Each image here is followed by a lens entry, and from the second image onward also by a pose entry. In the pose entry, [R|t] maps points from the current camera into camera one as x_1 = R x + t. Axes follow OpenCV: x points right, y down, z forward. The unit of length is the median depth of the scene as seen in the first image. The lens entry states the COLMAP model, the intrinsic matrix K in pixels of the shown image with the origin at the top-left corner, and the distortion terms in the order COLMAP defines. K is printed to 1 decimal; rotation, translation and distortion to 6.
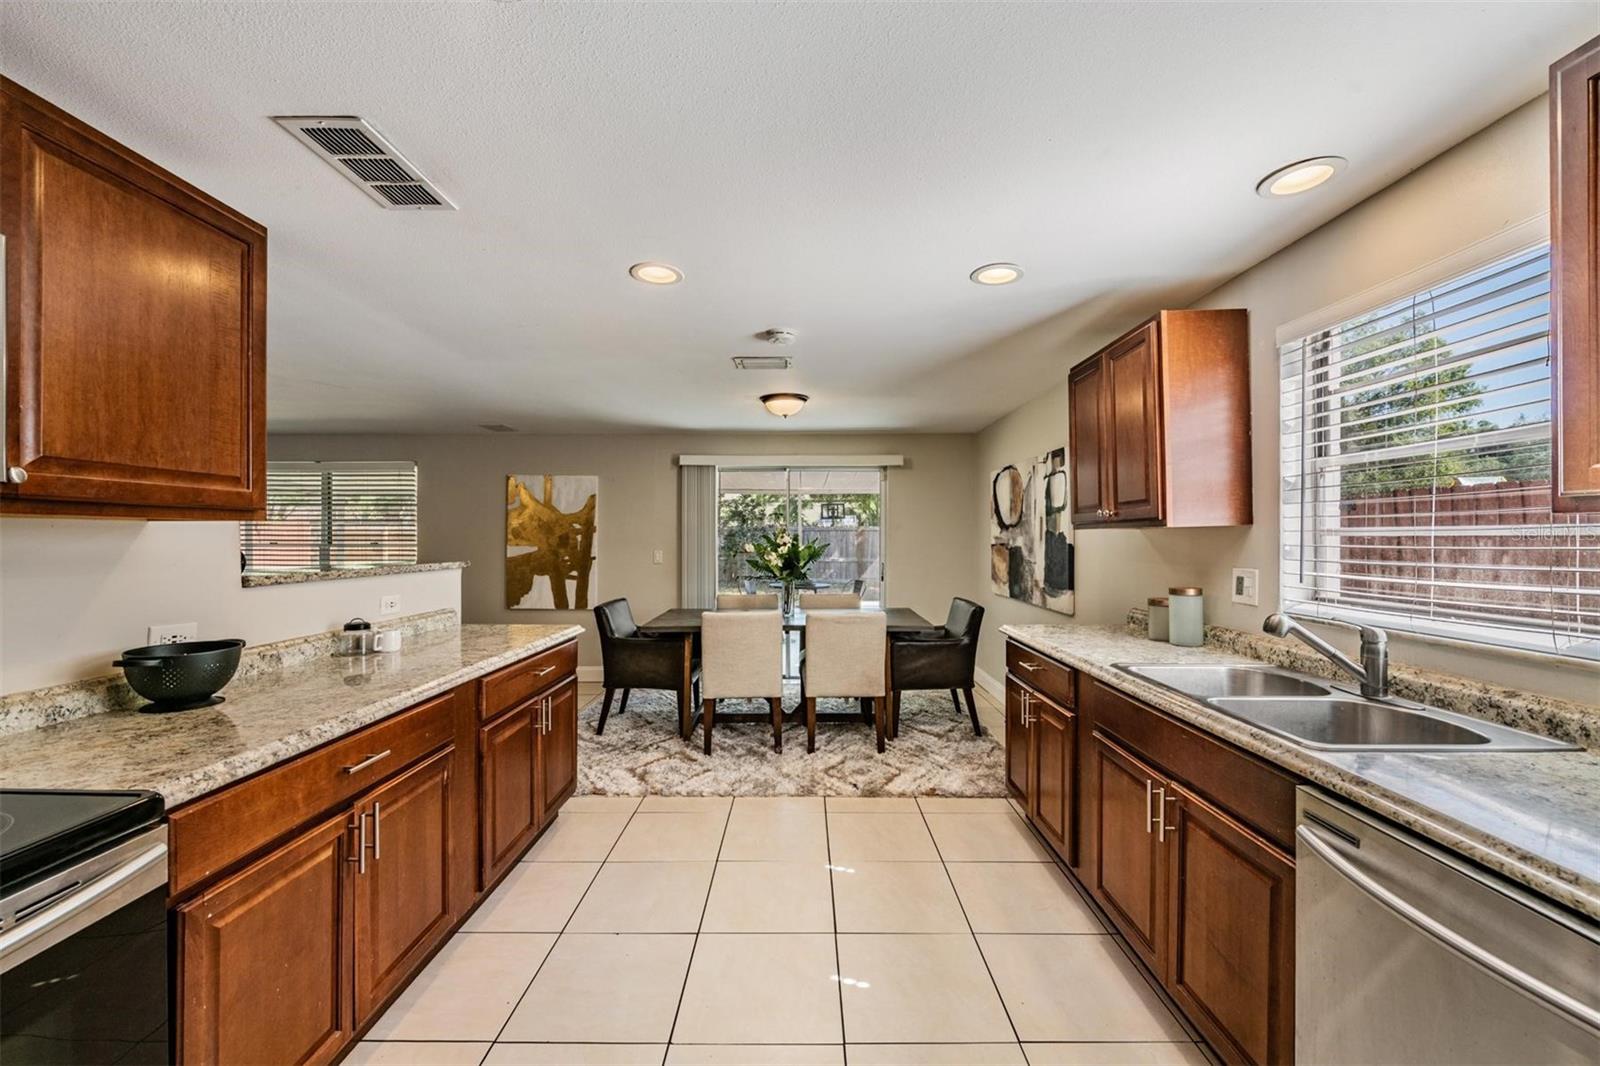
lens RADIAL K [[626.8, 0, 802.4], [0, 626.8, 533.3], [0, 0, 1]] dist [0.000471, -0.003862]
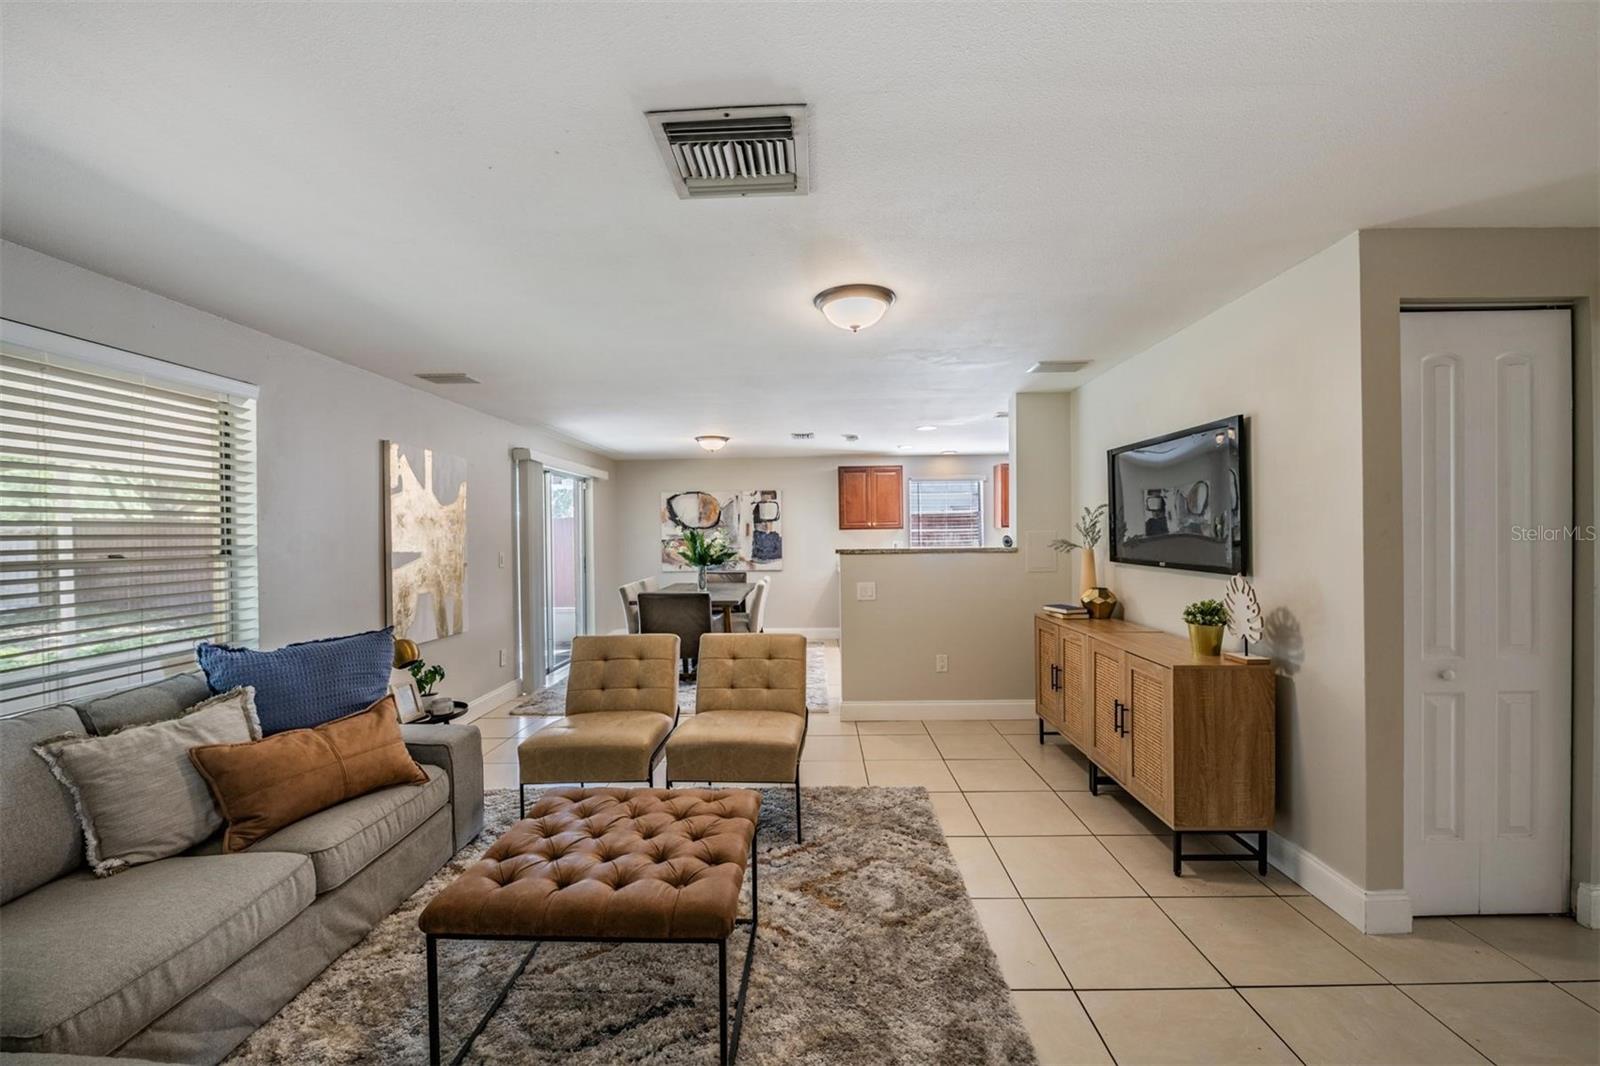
lens RADIAL K [[630.8, 0, 805.6], [0, 630.8, 536.3], [0, 0, 1]] dist [-0.013880, -0.000166]
pose [[0.023738, -0.005129, 0.999705, -3.590391], [0.006072, 0.999969, 0.004987, 0.010344], [-0.999700, 0.005952, 0.023768, 1.827031]]
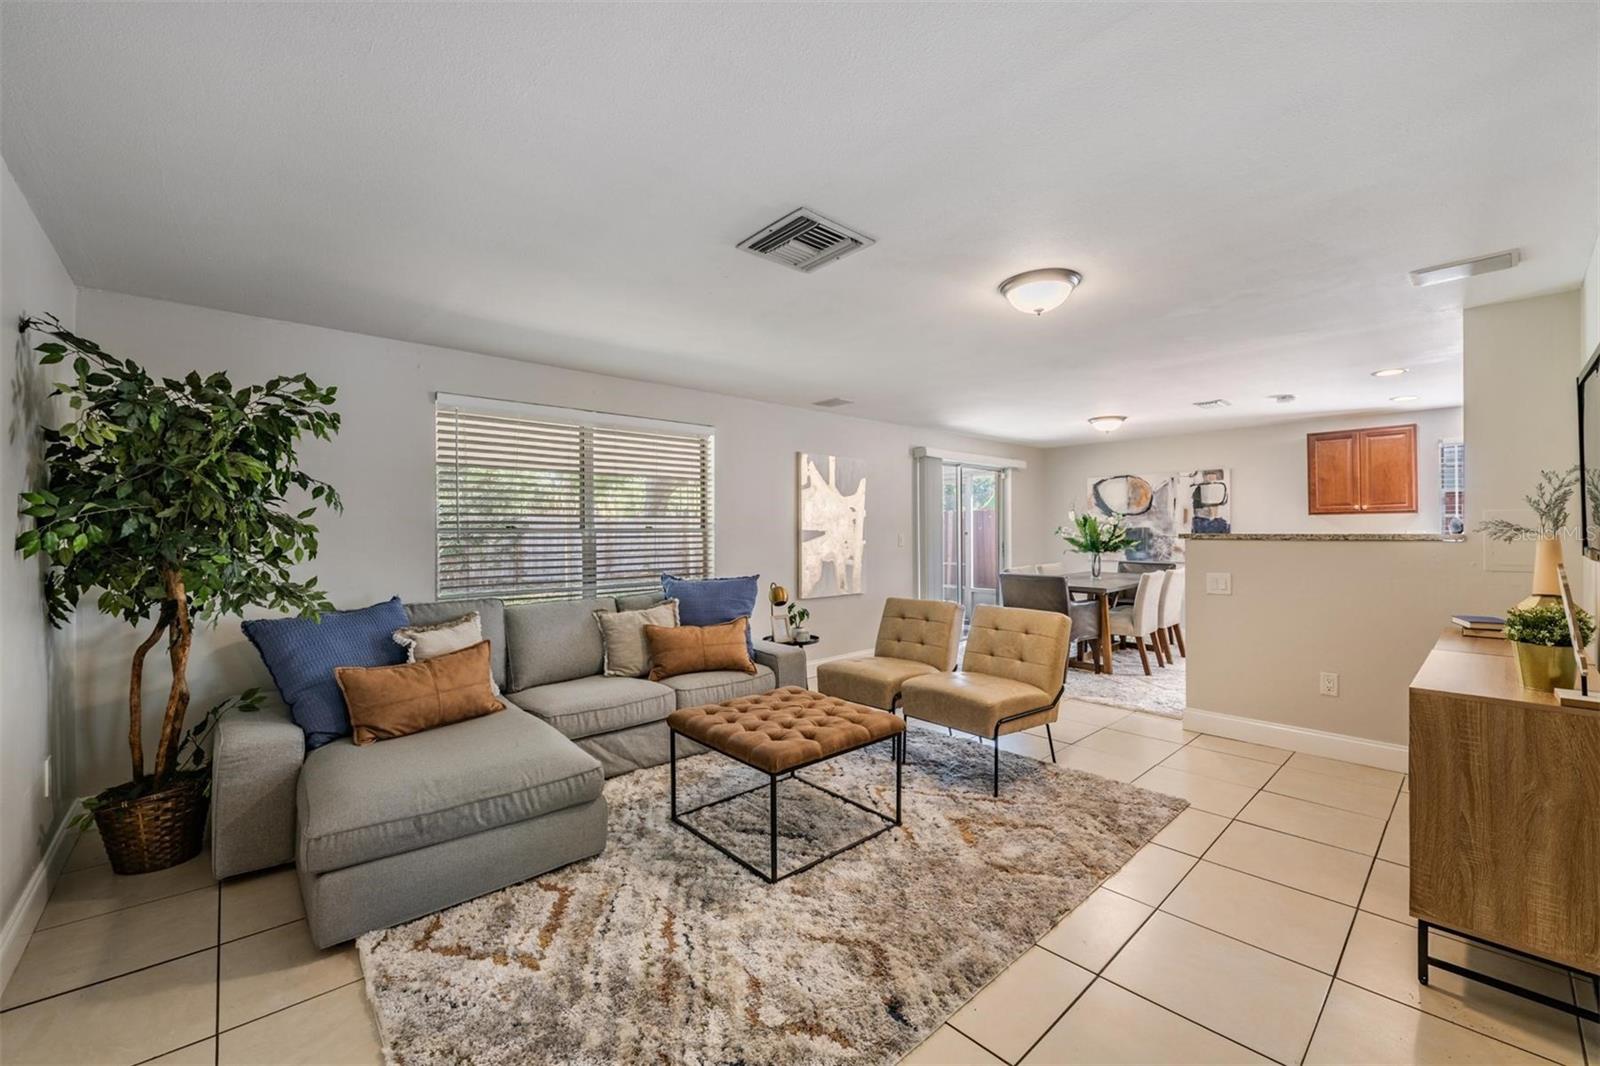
lens RADIAL K [[645.6, 0, 800.0], [0, 645.6, 533.0], [0, 0, 1]] dist [-0.000123, -0.011735]
pose [[0.746399, -0.006420, 0.665468, -3.584707], [0.000551, 0.999959, 0.009029, 0.052369], [-0.665499, -0.006373, 0.746372, 0.943637]]
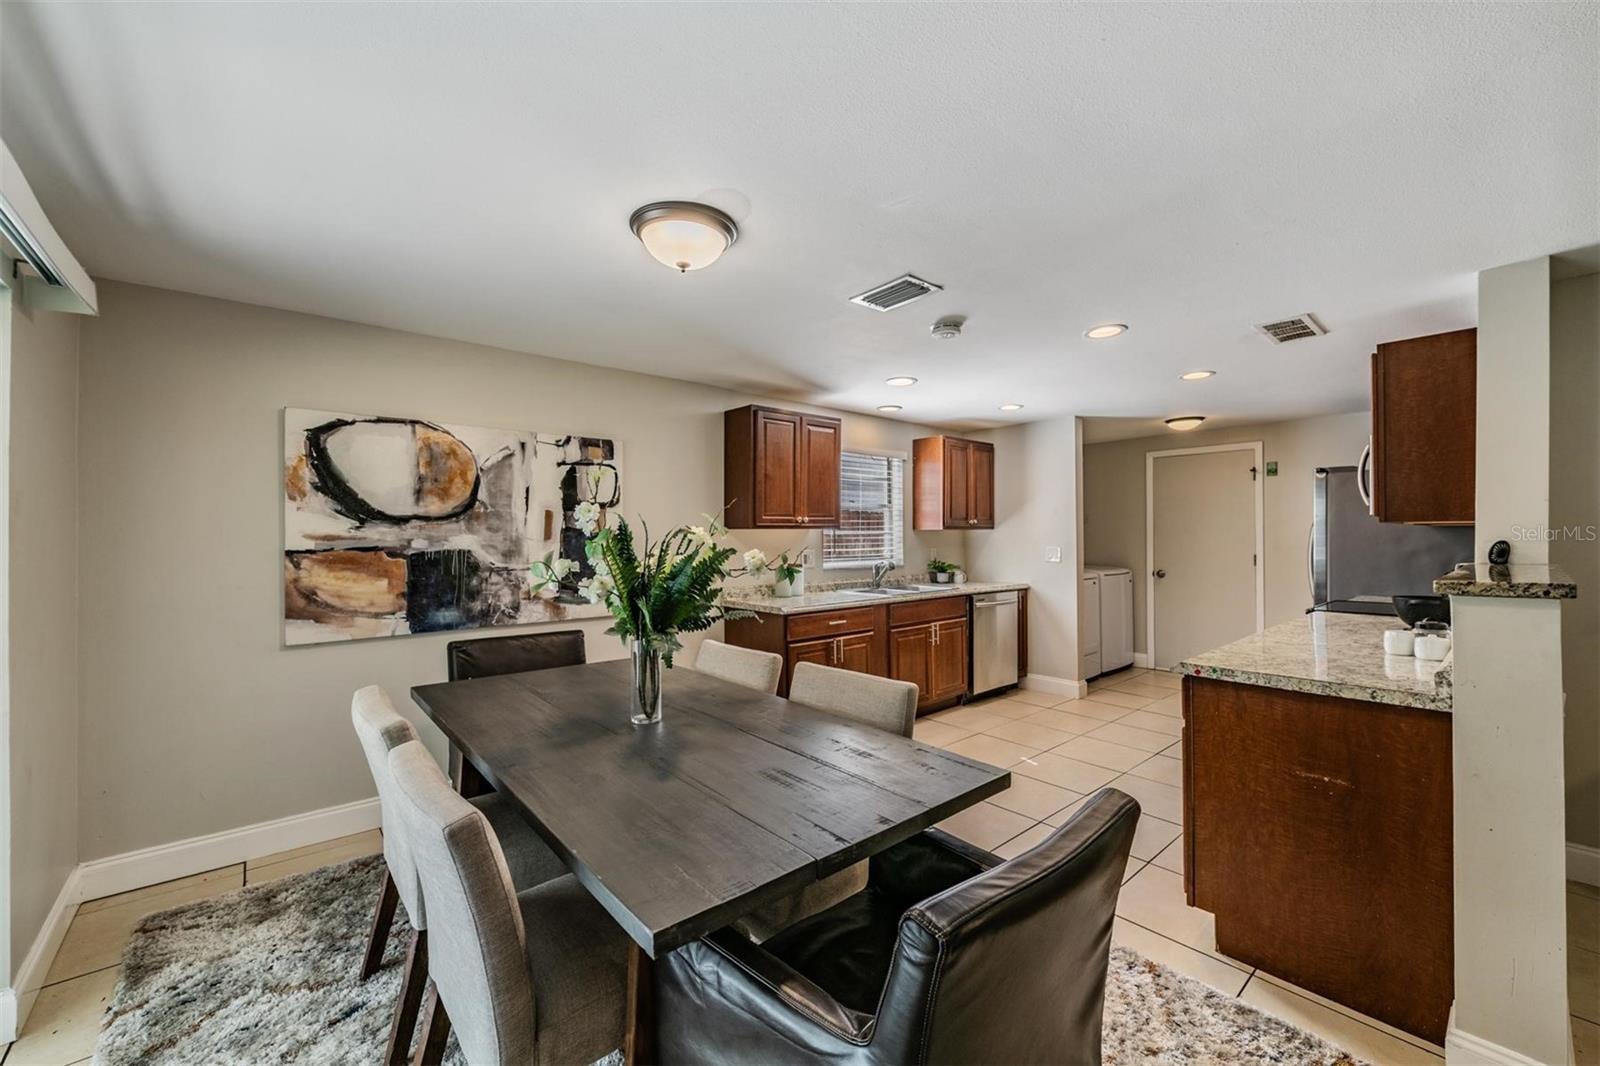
lens RADIAL K [[624.0, 0, 798.1], [0, 624.0, 530.9], [0, 0, 1]] dist [0.000774, -0.004571]
pose [[-0.650602, 0.007061, 0.759386, -1.031879], [-0.001469, 0.999943, -0.010556, 0.019536], [-0.759417, -0.007983, -0.650555, 3.000180]]
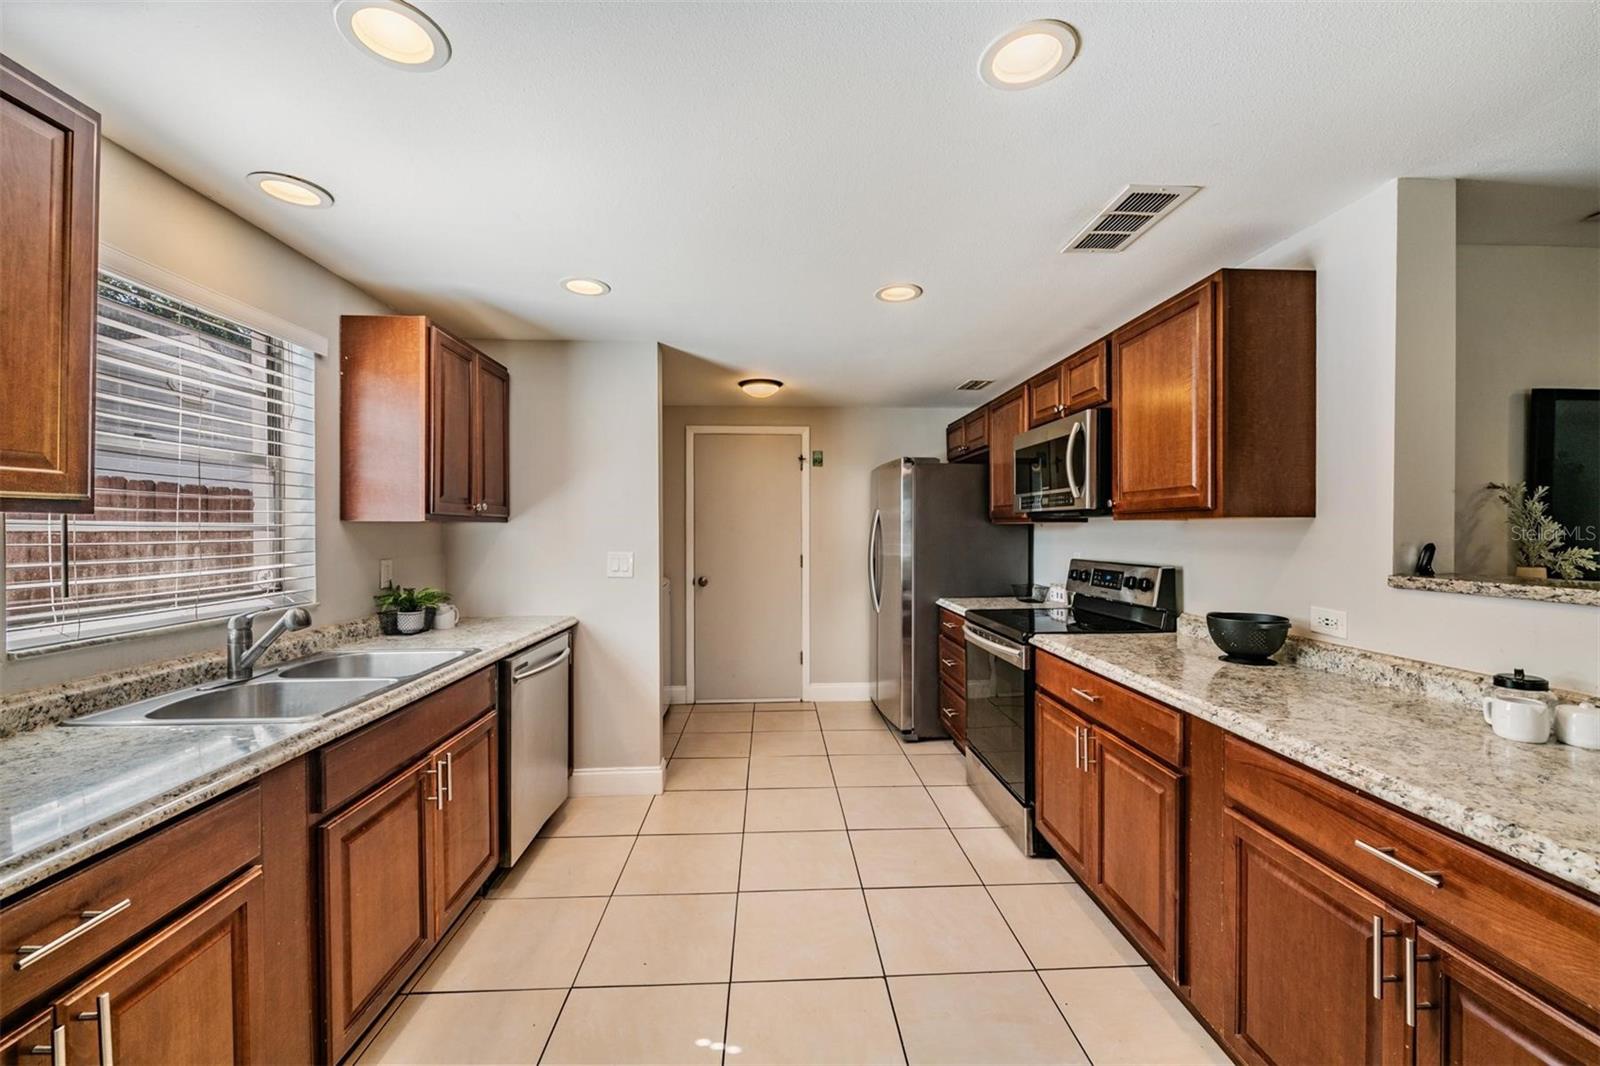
lens RADIAL K [[626.8, 0, 802.4], [0, 626.8, 533.3], [0, 0, 1]] dist [0.000471, -0.003862]
pose [[-0.998597, 0.001533, -0.052931, -0.003953], [0.001589, 0.999998, -0.001025, 0.009673], [0.052930, -0.001108, -0.998598, 1.987092]]
